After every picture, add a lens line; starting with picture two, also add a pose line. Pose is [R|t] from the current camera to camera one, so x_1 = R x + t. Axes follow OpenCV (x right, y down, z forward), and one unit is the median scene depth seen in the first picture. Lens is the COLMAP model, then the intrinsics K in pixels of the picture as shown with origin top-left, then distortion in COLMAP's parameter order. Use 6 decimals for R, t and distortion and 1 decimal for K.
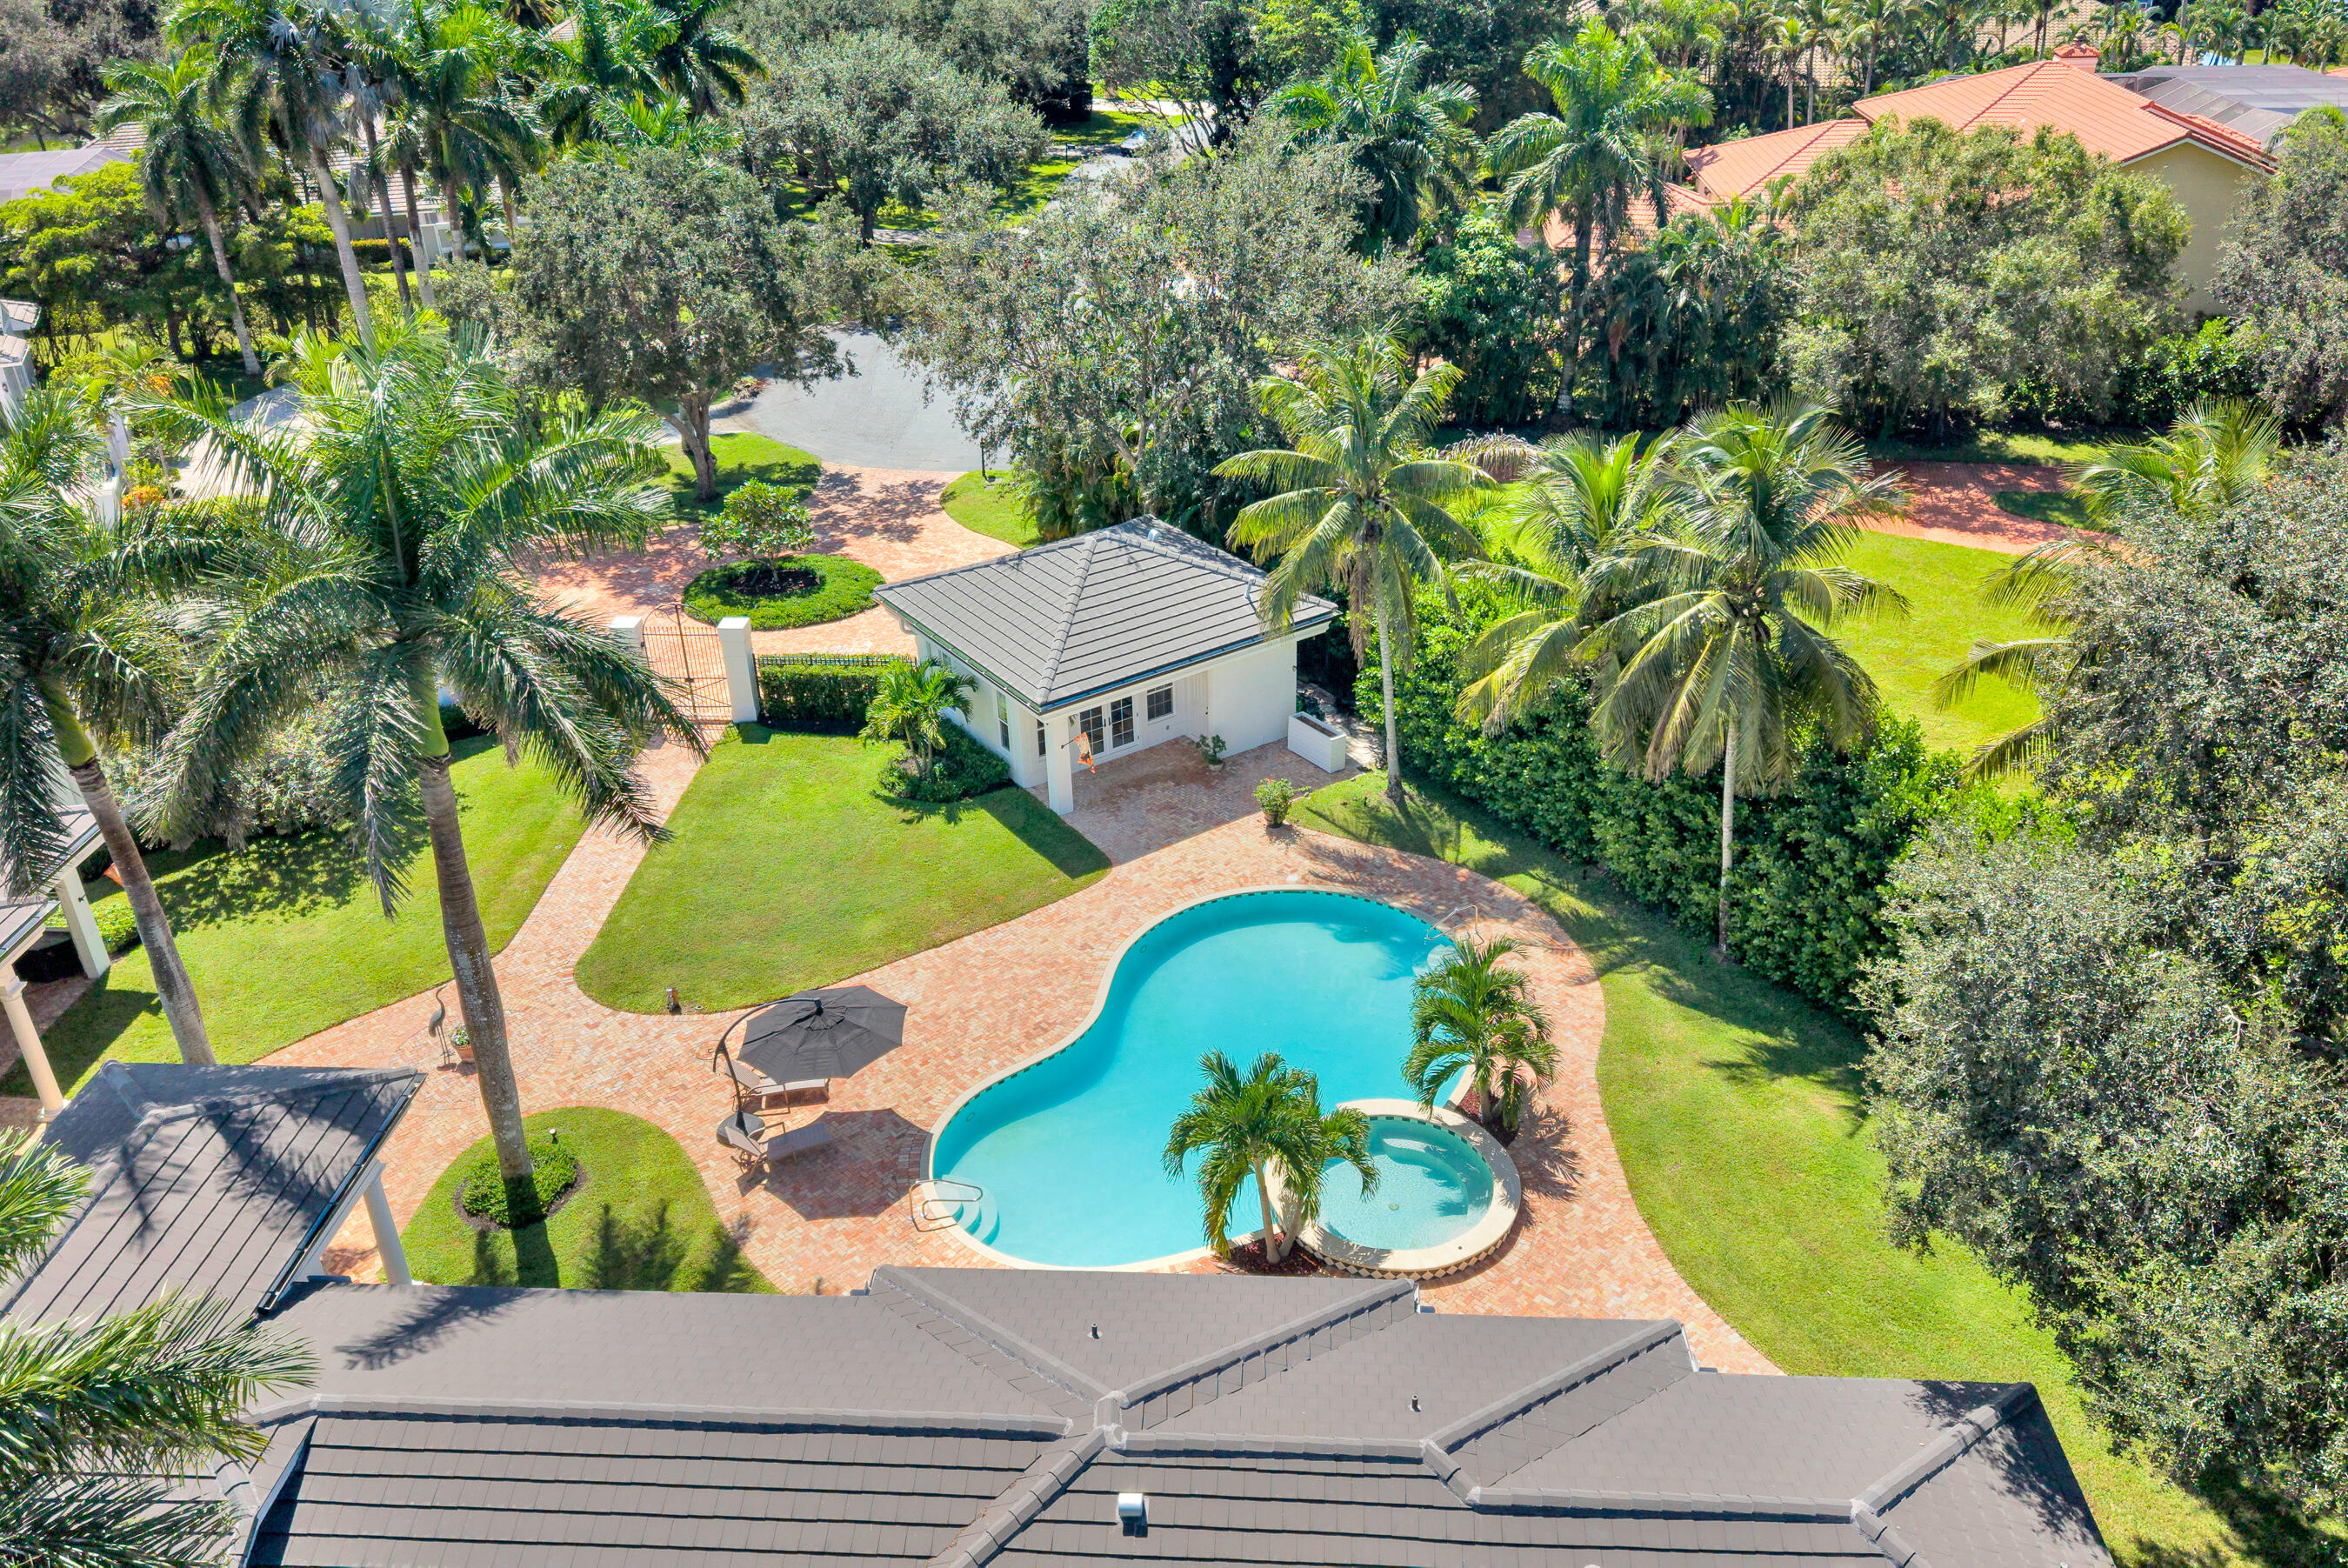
lens RADIAL K [[1764.0, 0, 1184.2], [0, 1764.0, 817.2], [0, 0, 1]] dist [0.024784, -0.009731]
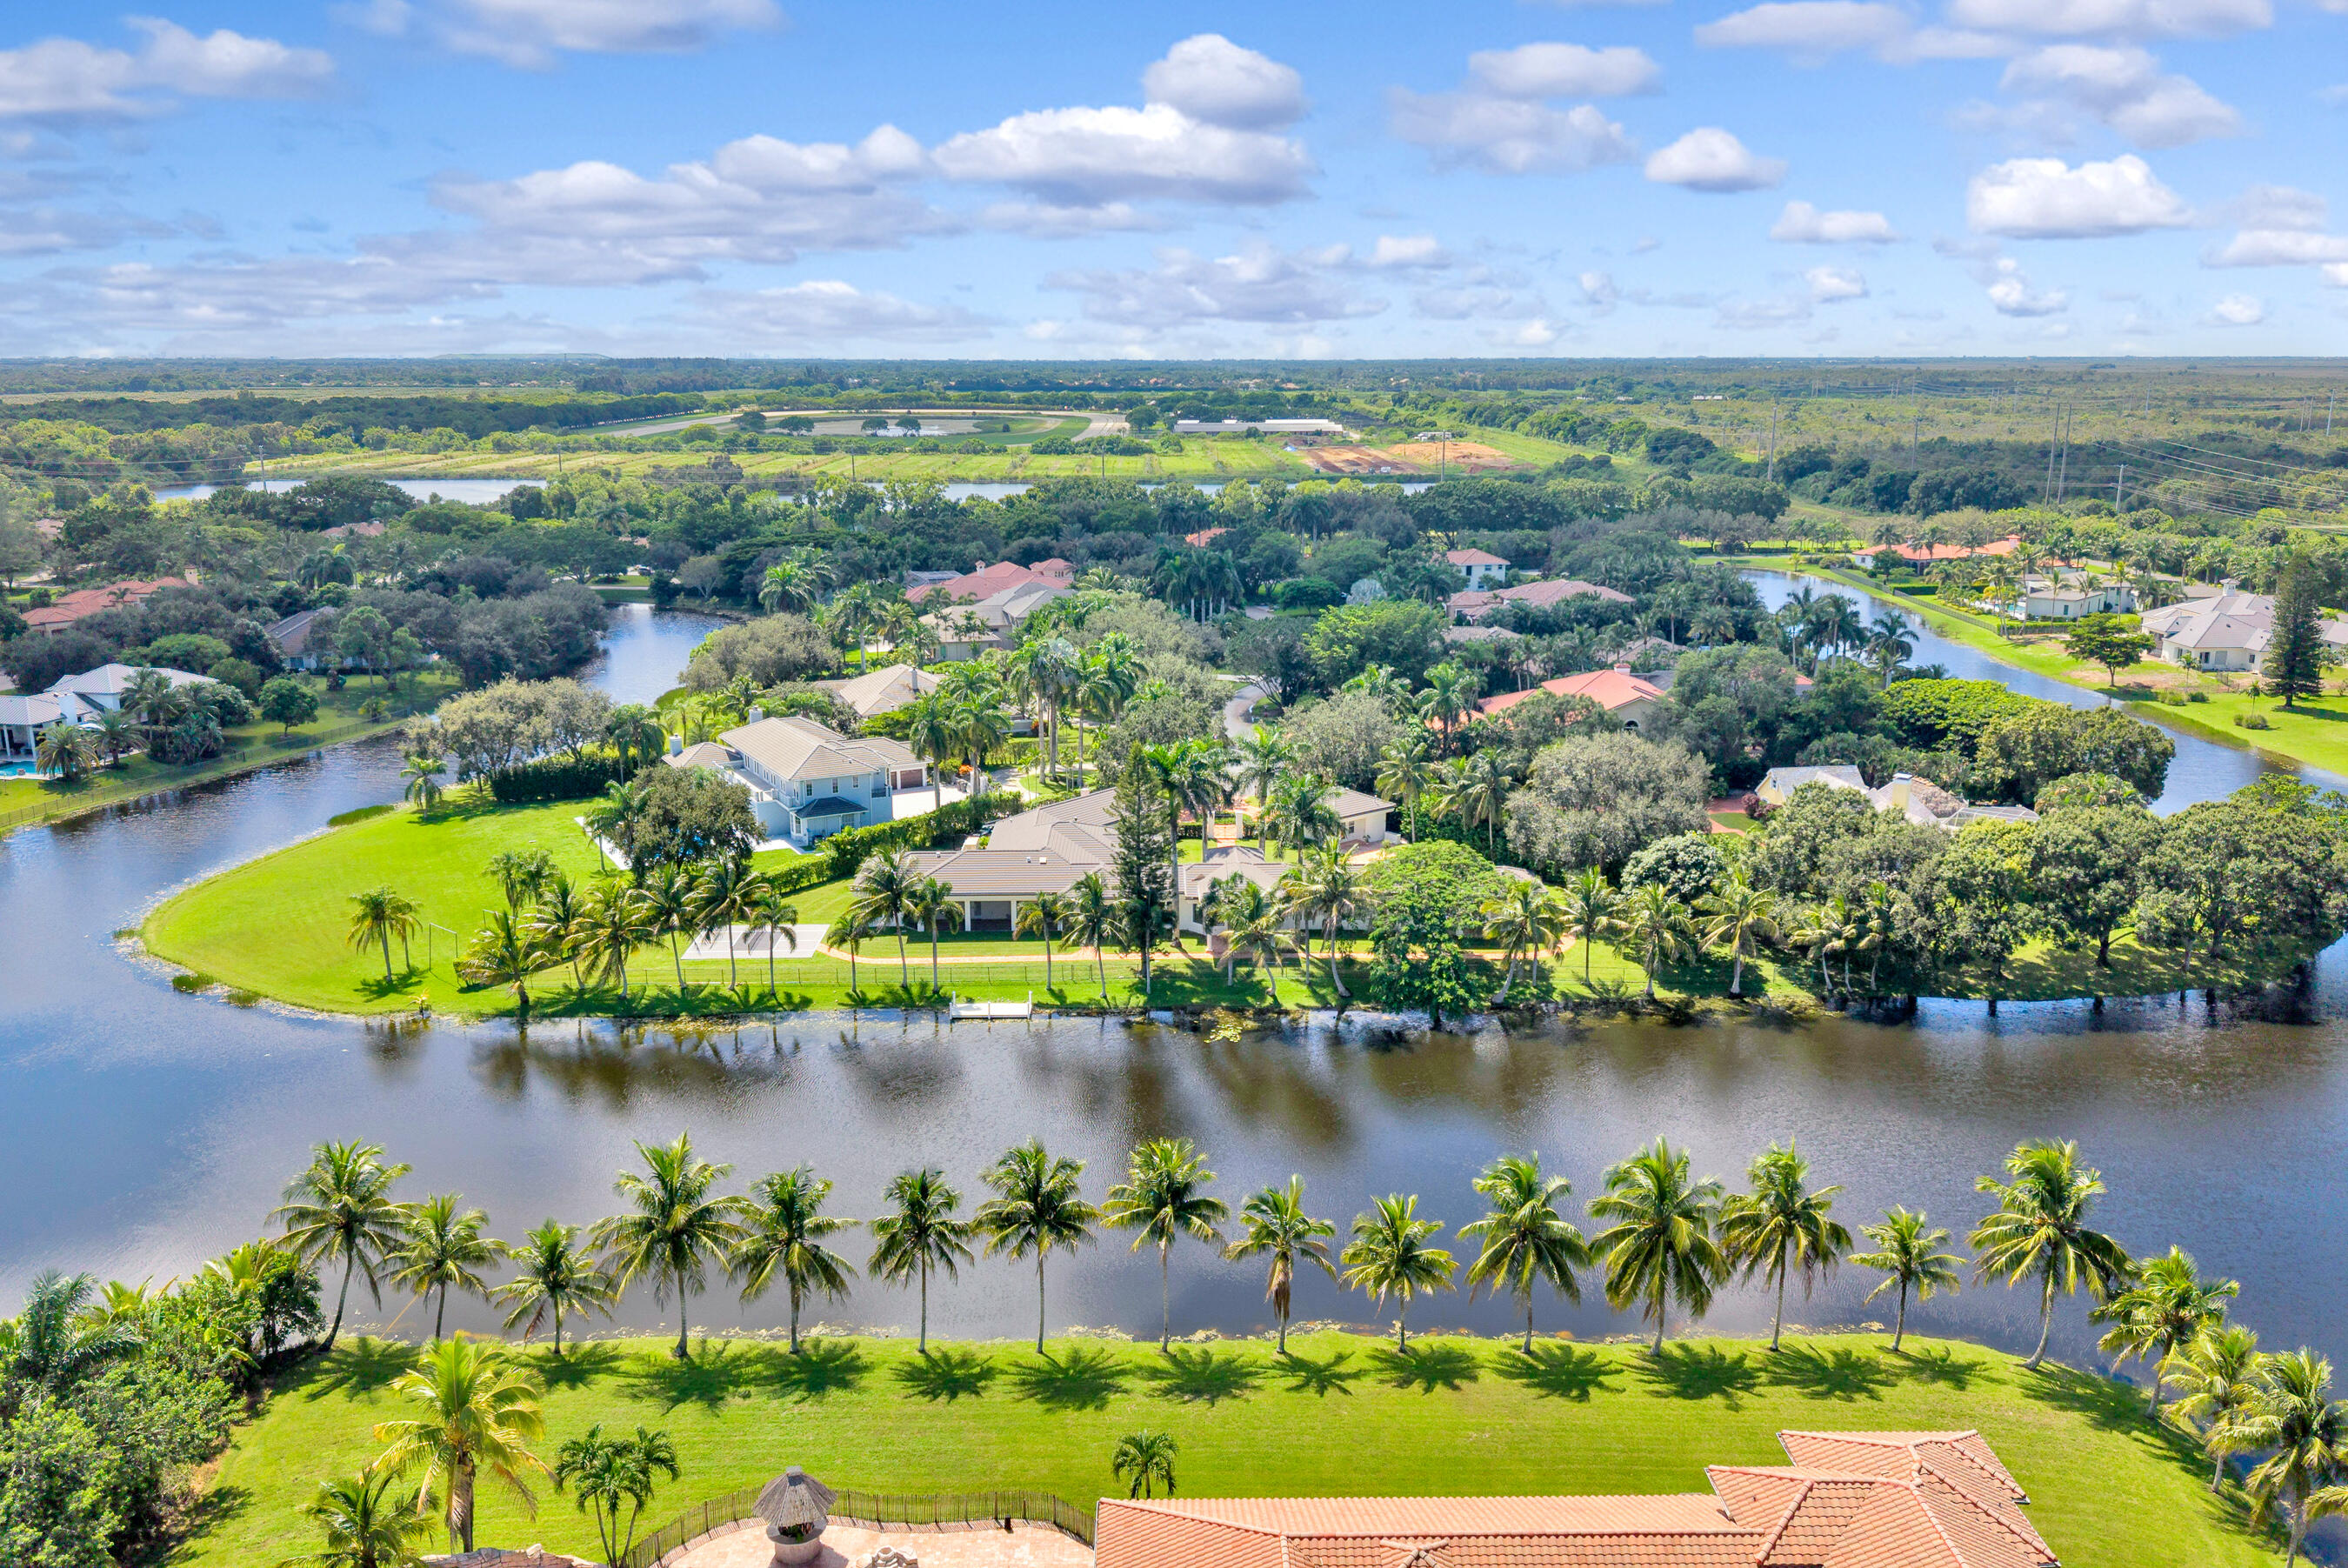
lens RADIAL K [[1785.7, 0, 1163.5], [0, 1785.7, 853.0], [0, 0, 1]] dist [0.012813, 0.009218]
pose [[0.997289, -0.007847, 0.073162, -0.734922], [0.027558, 0.961763, -0.272494, 1.071788], [-0.068226, 0.273771, 0.959372, -2.811283]]
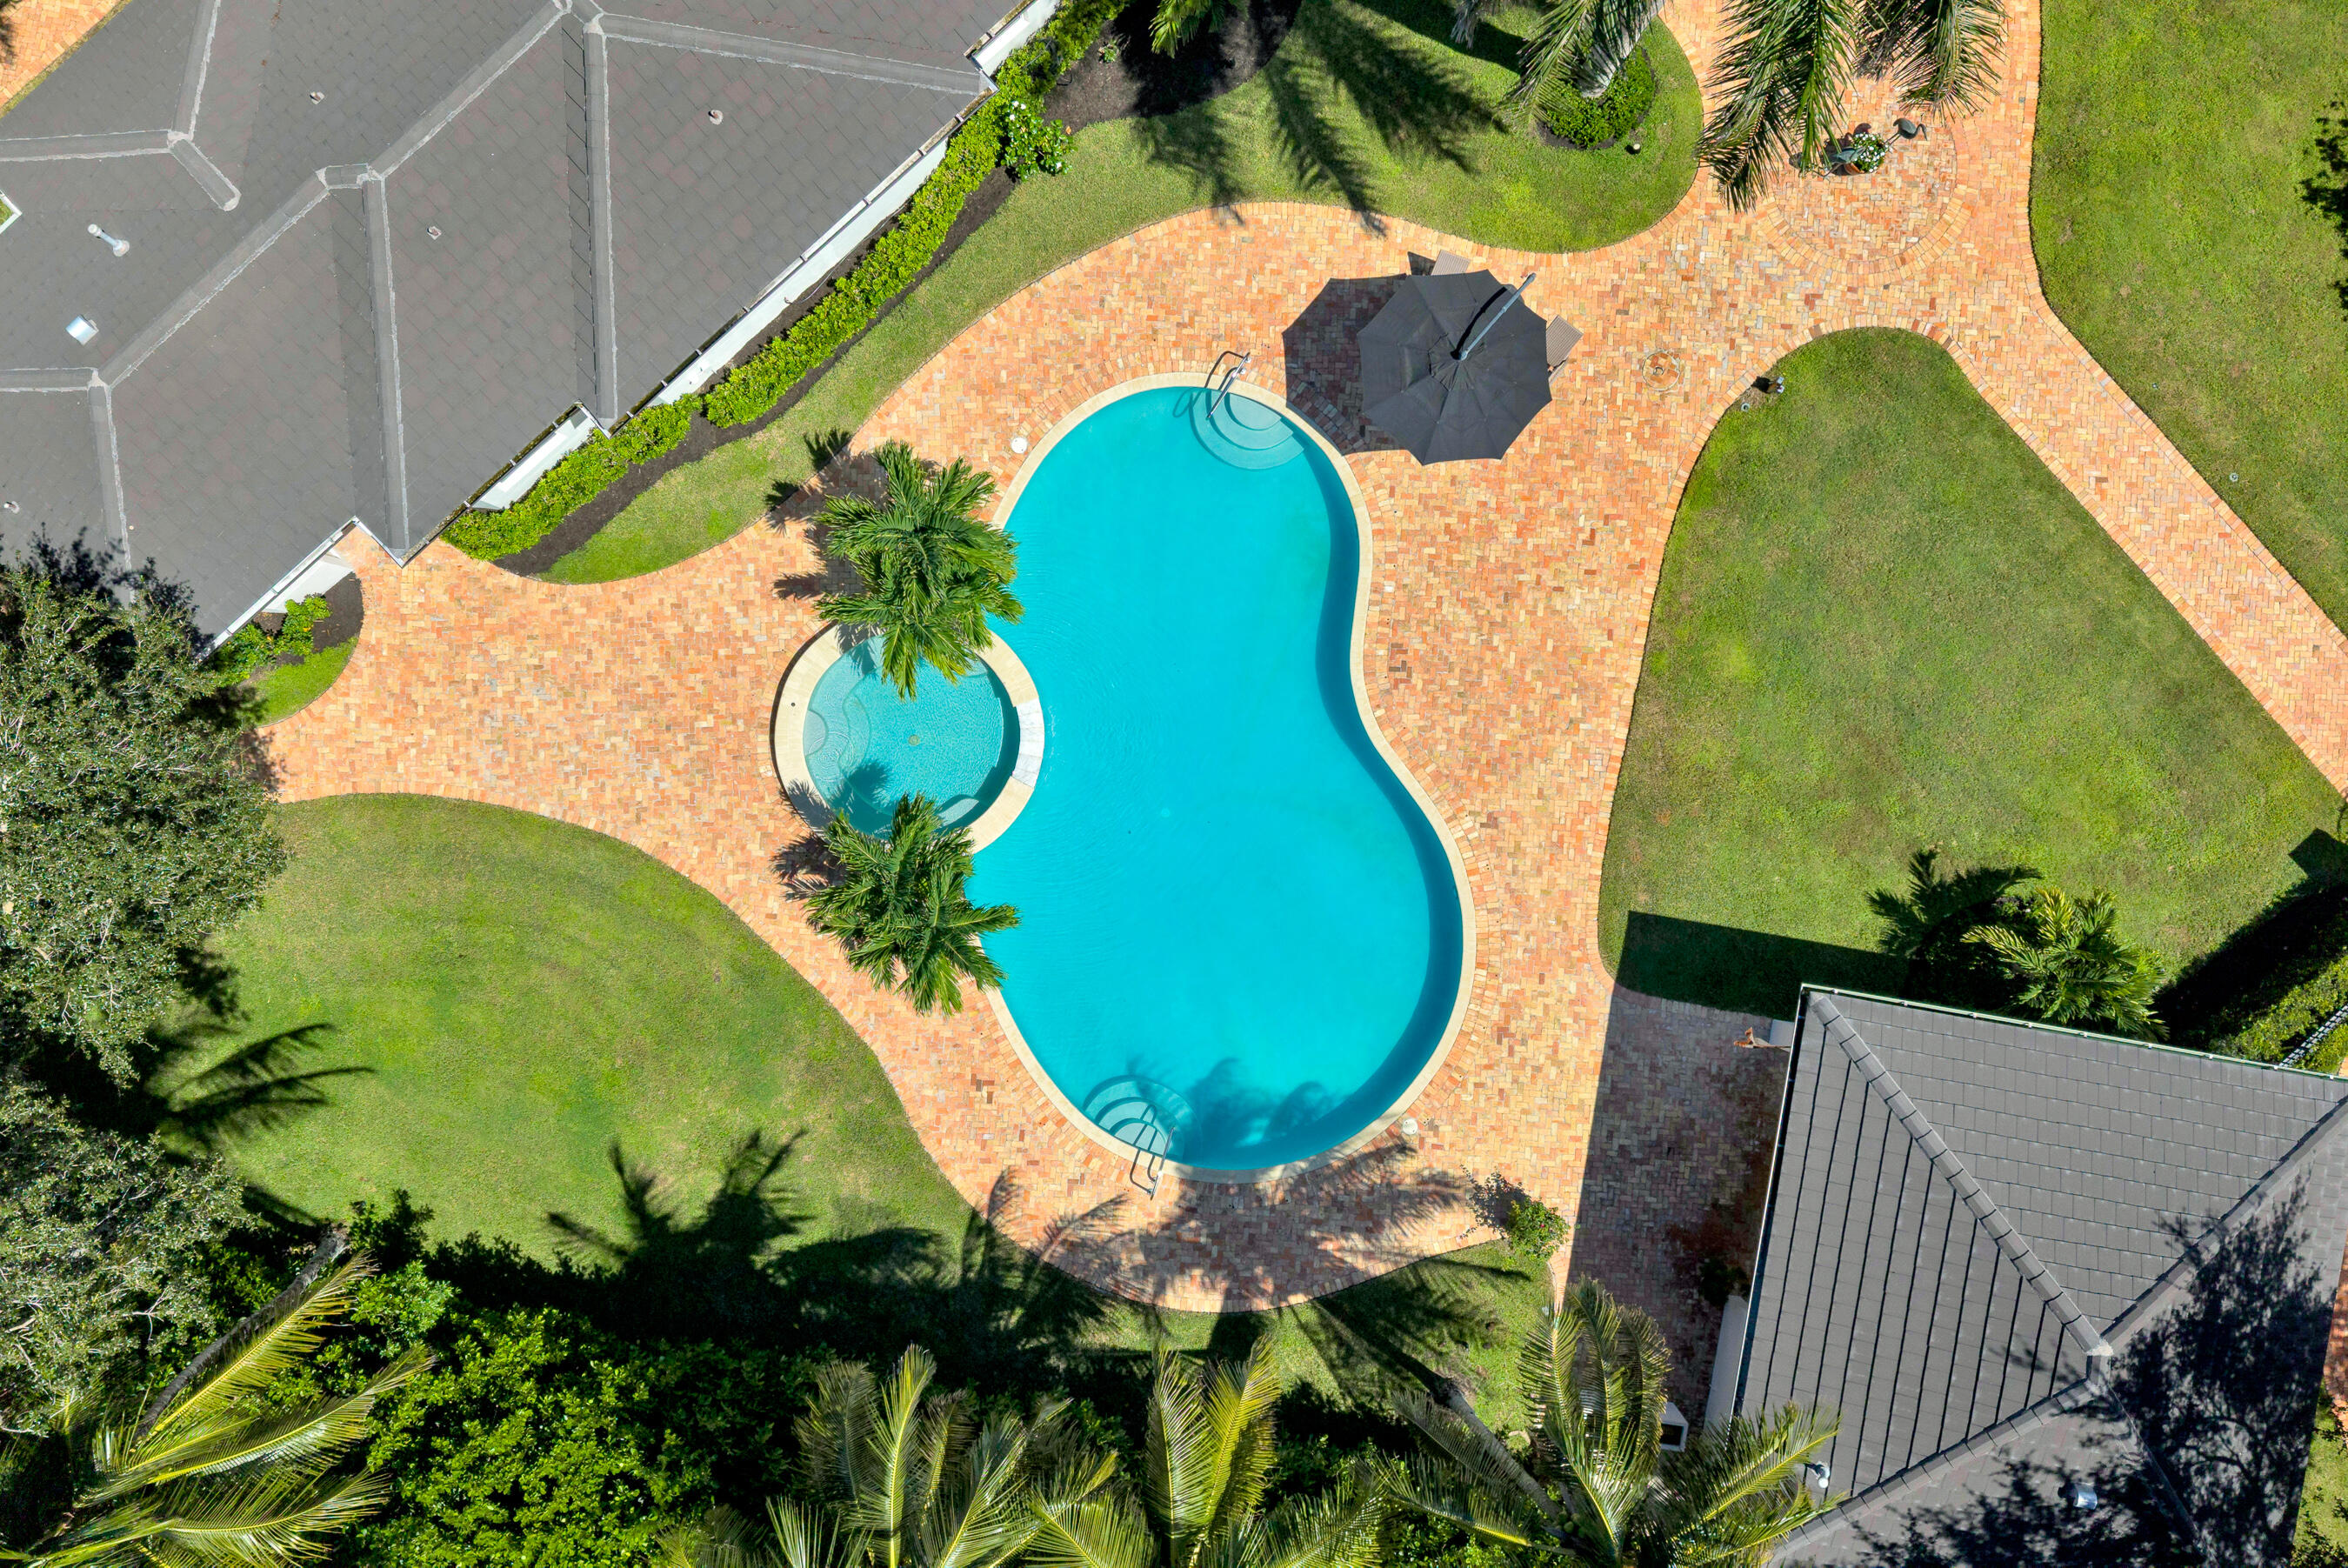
lens RADIAL K [[1764.0, 0, 1184.2], [0, 1764.0, 817.2], [0, 0, 1]] dist [0.024784, -0.009731]
pose [[-0.701647, 0.710924, 0.047733, 0.000268], [-0.350135, -0.402360, 0.845879, -0.453883], [0.620562, 0.576796, 0.531234, 0.417834]]
